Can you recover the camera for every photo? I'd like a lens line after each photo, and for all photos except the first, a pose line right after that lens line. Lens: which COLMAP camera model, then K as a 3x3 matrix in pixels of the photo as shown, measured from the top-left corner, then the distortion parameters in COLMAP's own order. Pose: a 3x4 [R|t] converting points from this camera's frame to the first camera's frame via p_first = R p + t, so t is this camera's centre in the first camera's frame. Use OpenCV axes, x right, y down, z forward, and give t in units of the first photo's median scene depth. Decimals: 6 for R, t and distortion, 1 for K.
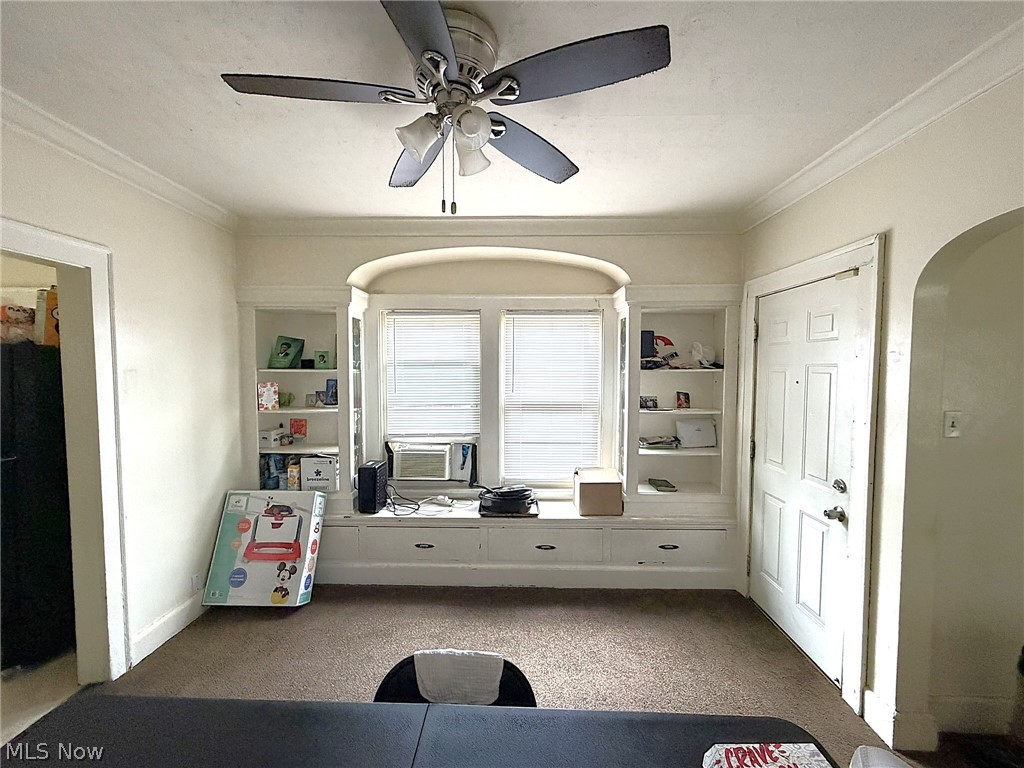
lens RADIAL K [[410.3, 0, 511.0], [0, 410.3, 388.7], [0, 0, 1]] dist [-0.005898, 0.001789]
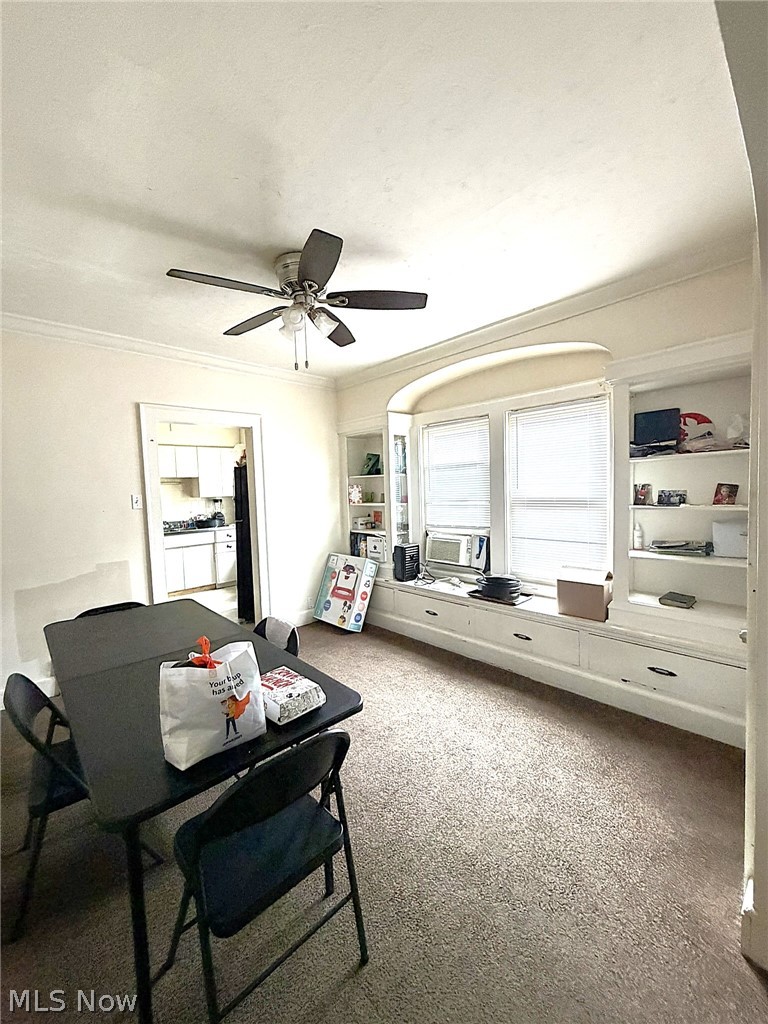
lens RADIAL K [[410.3, 0, 378.2], [0, 410.3, 510.0], [0, 0, 1]] dist [-0.005898, 0.001789]
pose [[0.691596, 0.016609, -0.722093, 0.558219], [-0.002031, 0.999776, 0.021051, 0.044948], [0.722281, -0.013092, 0.691476, 0.026200]]
